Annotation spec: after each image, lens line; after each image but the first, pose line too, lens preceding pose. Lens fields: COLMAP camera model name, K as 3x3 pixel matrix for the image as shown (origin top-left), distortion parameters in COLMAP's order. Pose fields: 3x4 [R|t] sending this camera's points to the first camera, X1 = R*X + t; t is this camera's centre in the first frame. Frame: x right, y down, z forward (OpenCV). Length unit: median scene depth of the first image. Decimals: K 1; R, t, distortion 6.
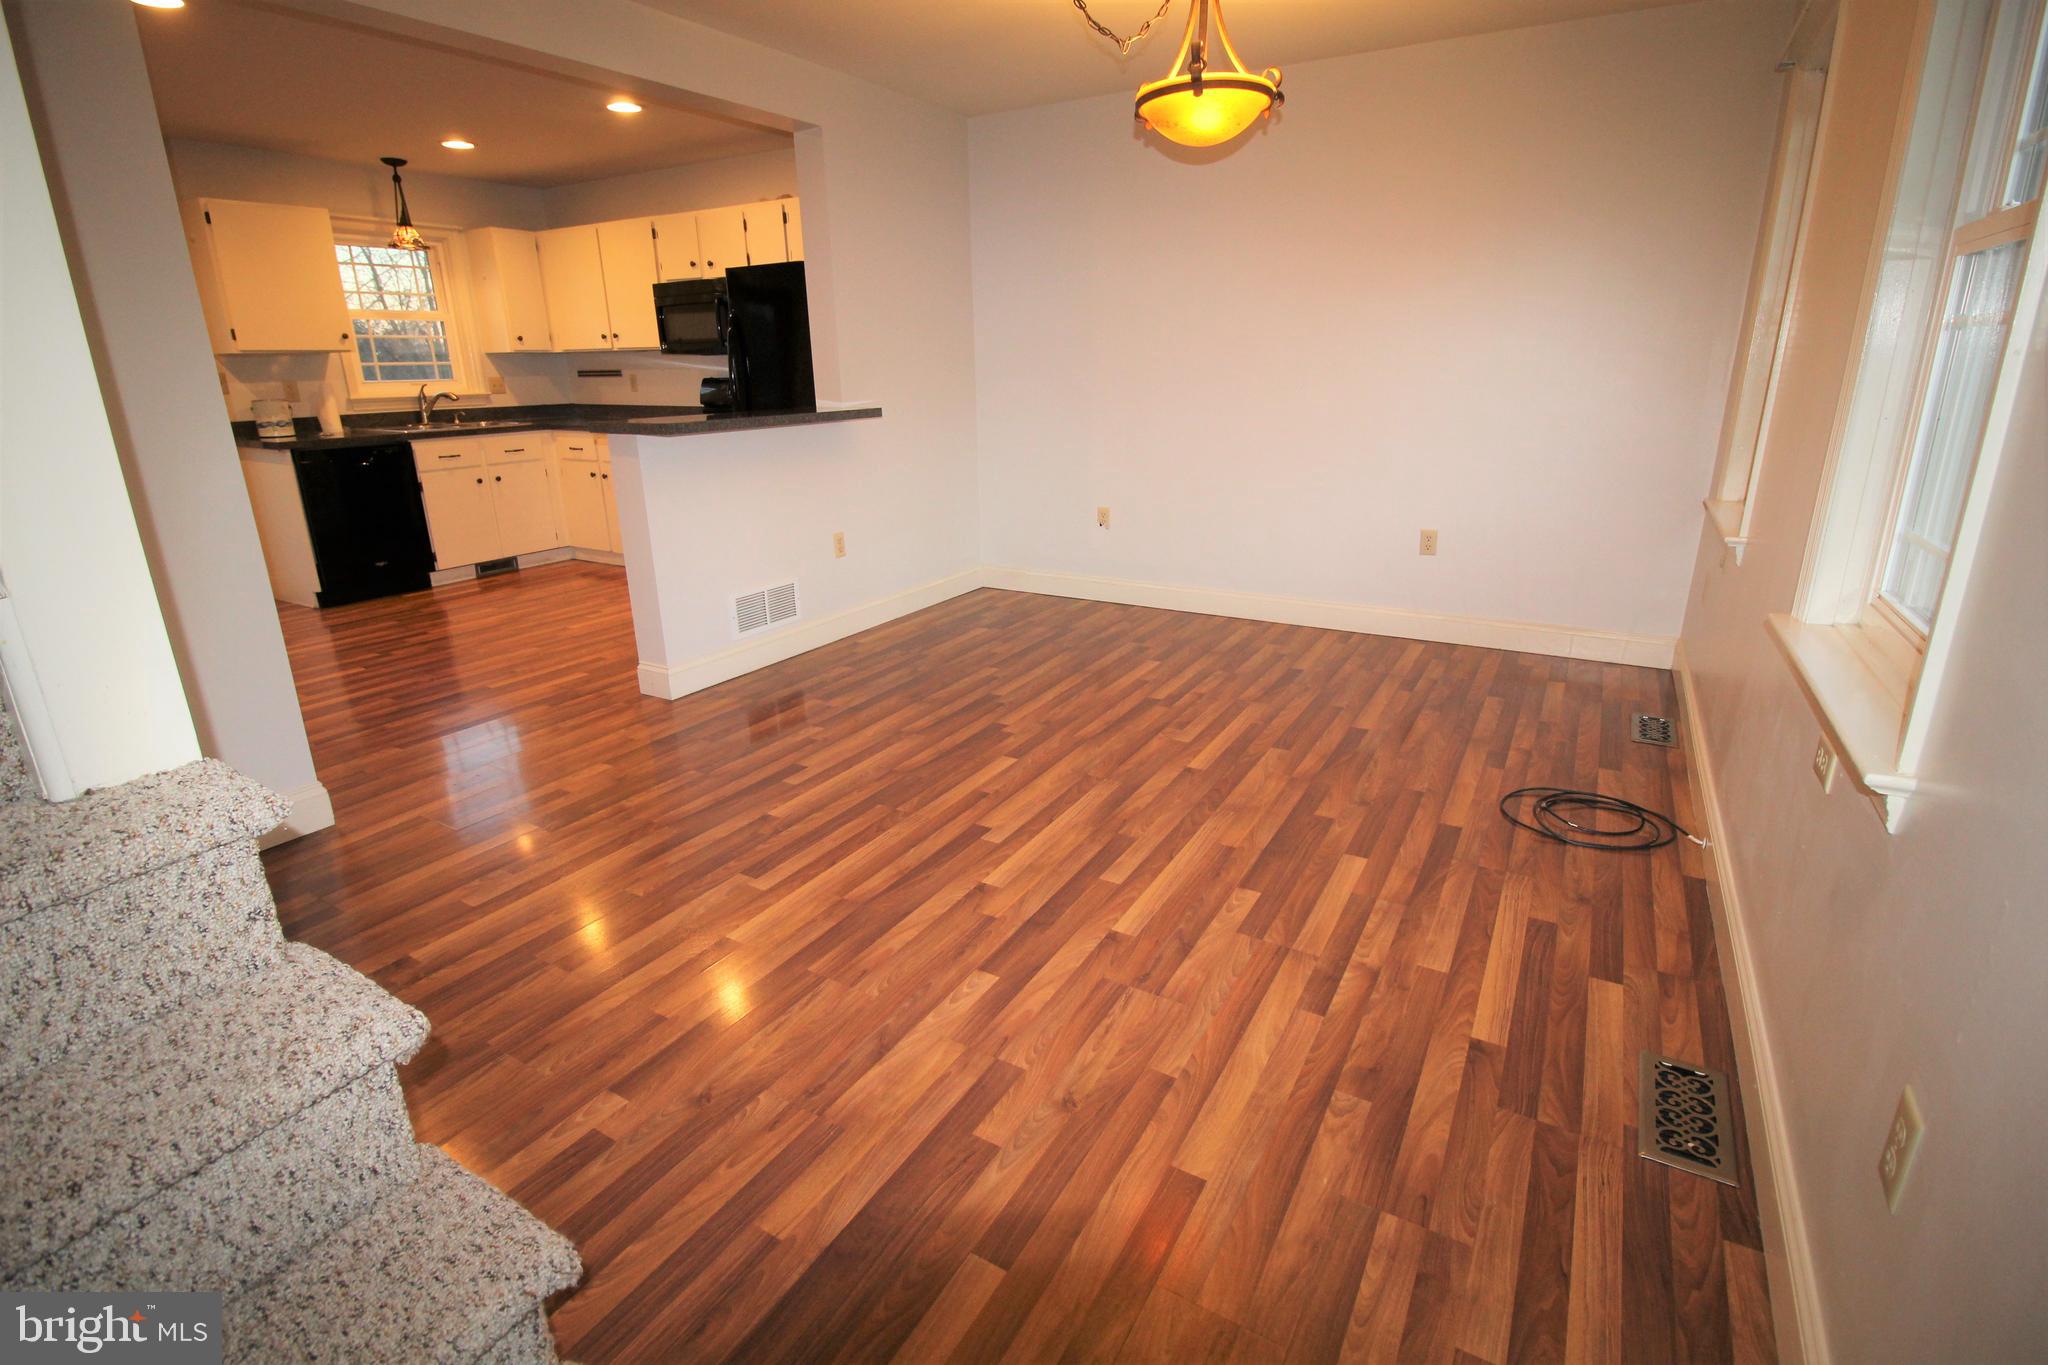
lens RADIAL K [[957.4, 0, 1027.3], [0, 957.4, 656.4], [0, 0, 1]] dist [0.000681, -0.009965]
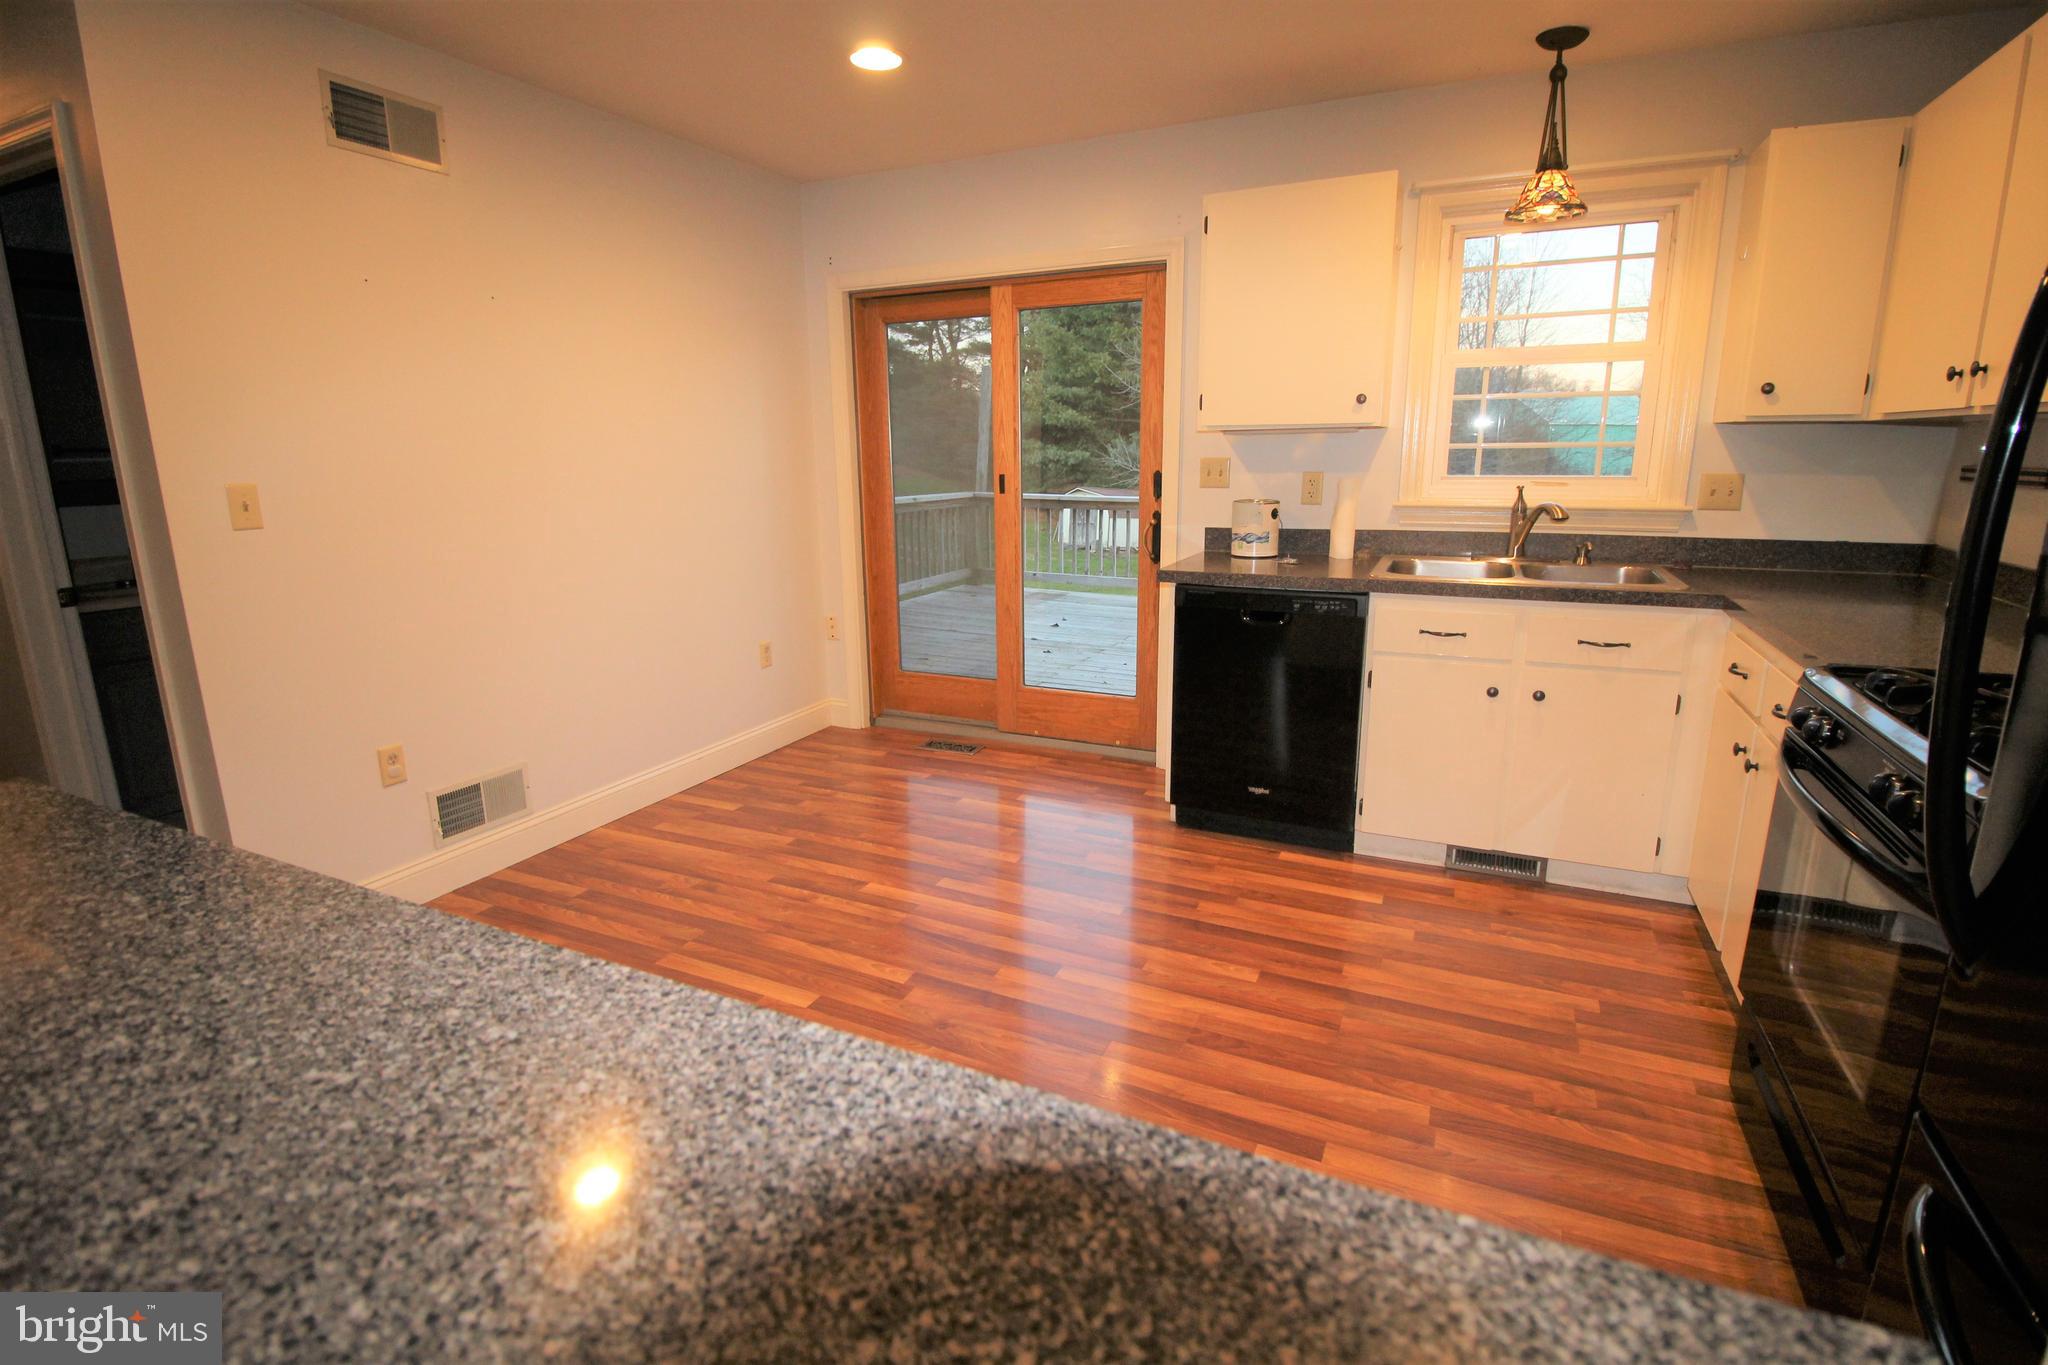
lens RADIAL K [[957.4, 0, 1027.3], [0, 957.4, 656.4], [0, 0, 1]] dist [0.000681, -0.009965]
pose [[0.090781, 0.224006, -0.970351, -0.136969], [-0.284771, 0.939527, 0.190249, -0.218870], [0.954287, 0.259057, 0.149081, 0.689330]]
